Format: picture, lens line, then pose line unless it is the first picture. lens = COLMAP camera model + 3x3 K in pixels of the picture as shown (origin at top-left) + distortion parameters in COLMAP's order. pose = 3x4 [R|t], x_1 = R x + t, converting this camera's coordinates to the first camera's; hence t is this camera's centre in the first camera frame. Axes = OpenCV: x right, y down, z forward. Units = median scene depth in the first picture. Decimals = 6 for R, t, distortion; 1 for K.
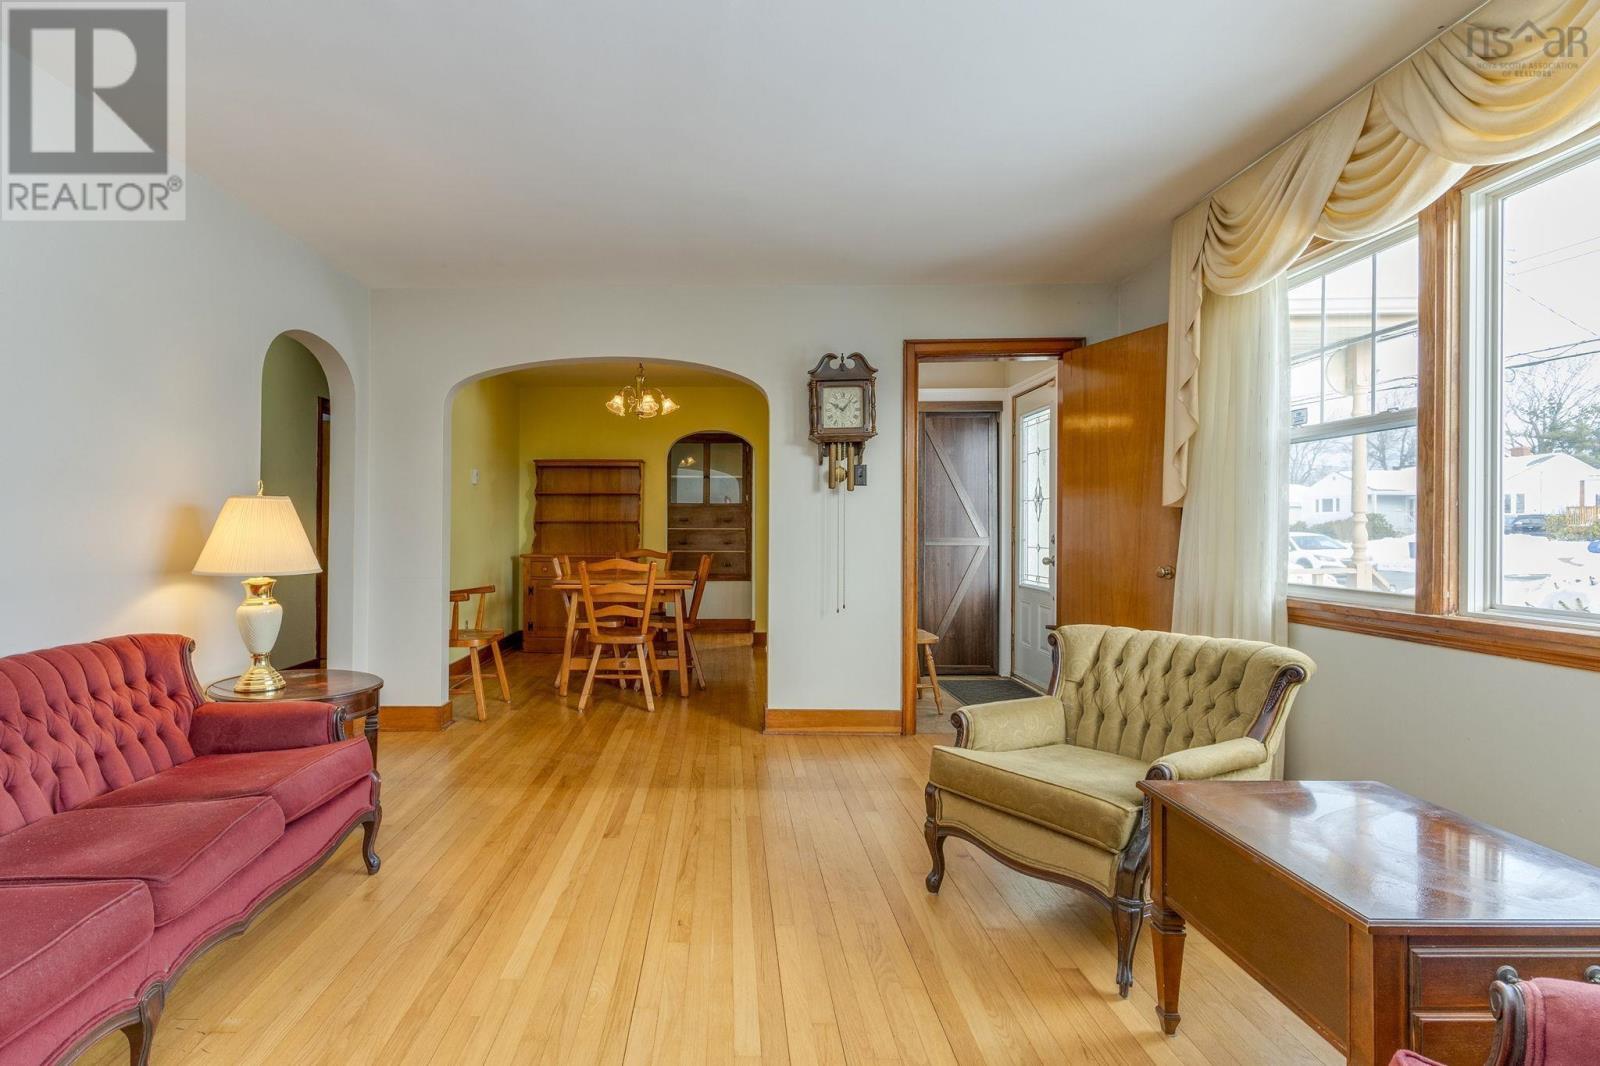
lens RADIAL K [[852.3, 0, 800.1], [0, 852.3, 509.4], [0, 0, 1]] dist [-0.000105, 0.000010]
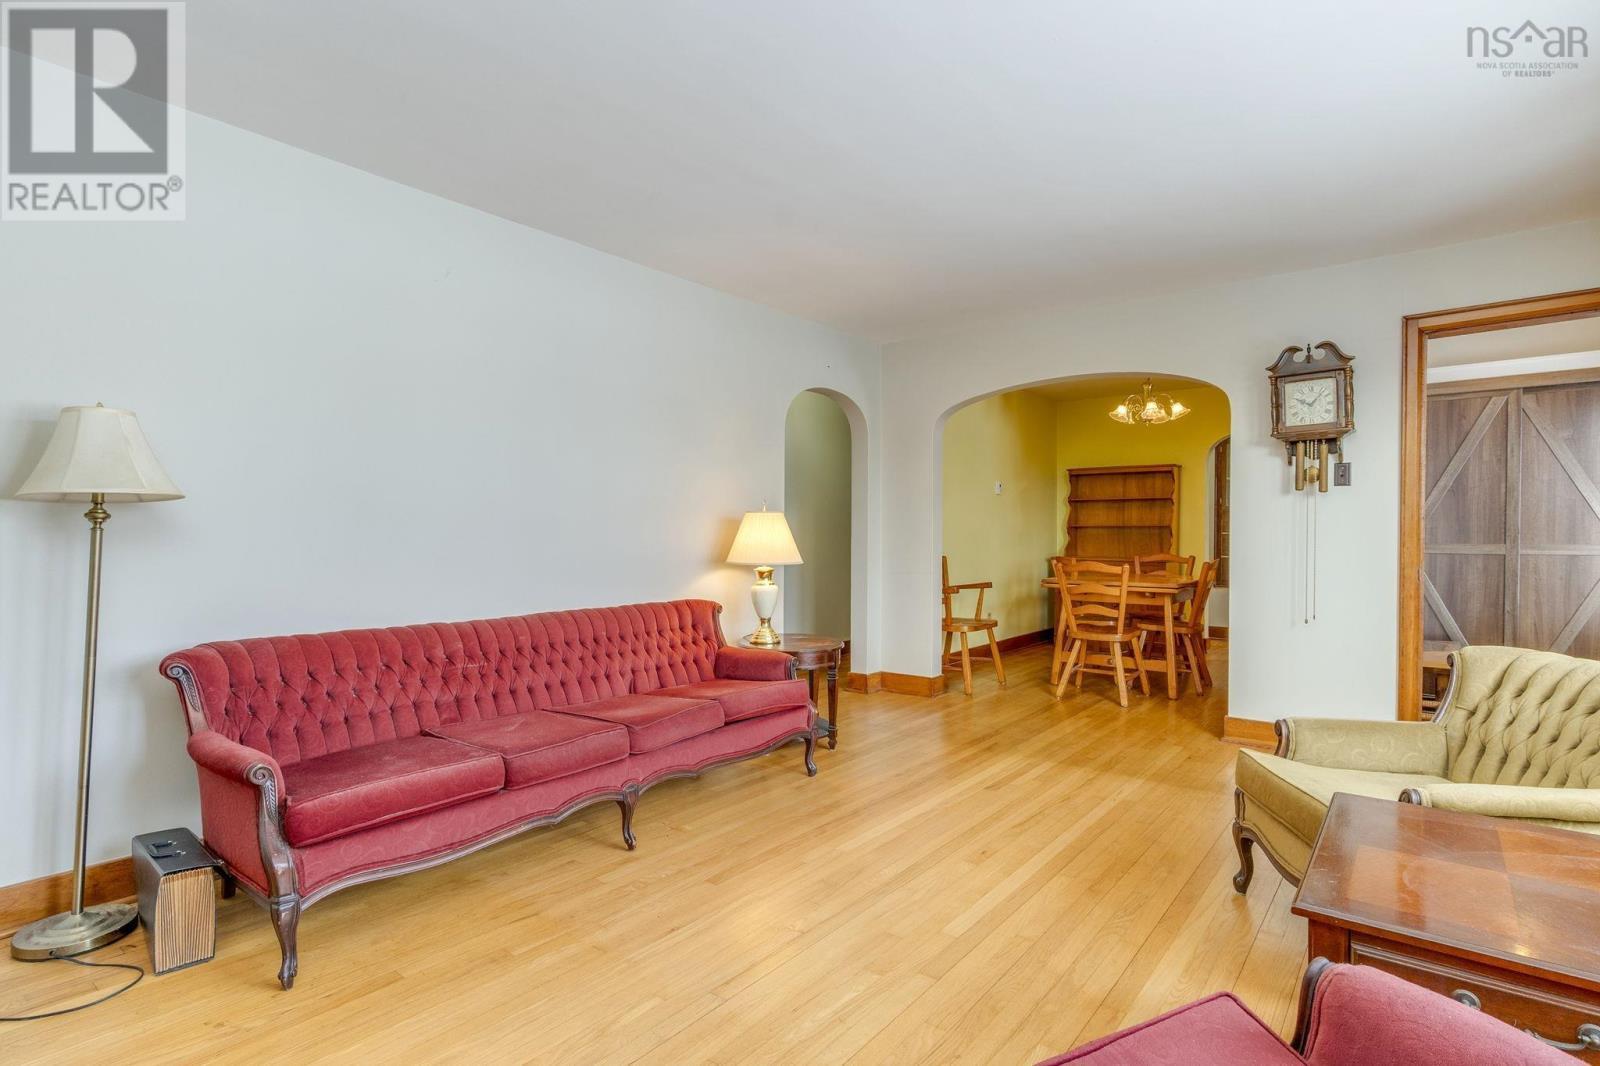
lens RADIAL K [[802.6, 0, 800.0], [0, 802.6, 533.0], [0, 0, 1]] dist [-0.005465, -0.000137]
pose [[0.788911, -0.000215, -0.614508, 0.146692], [0.014042, 0.999745, 0.017678, -0.001064], [0.614347, -0.022575, 0.788713, -0.029131]]
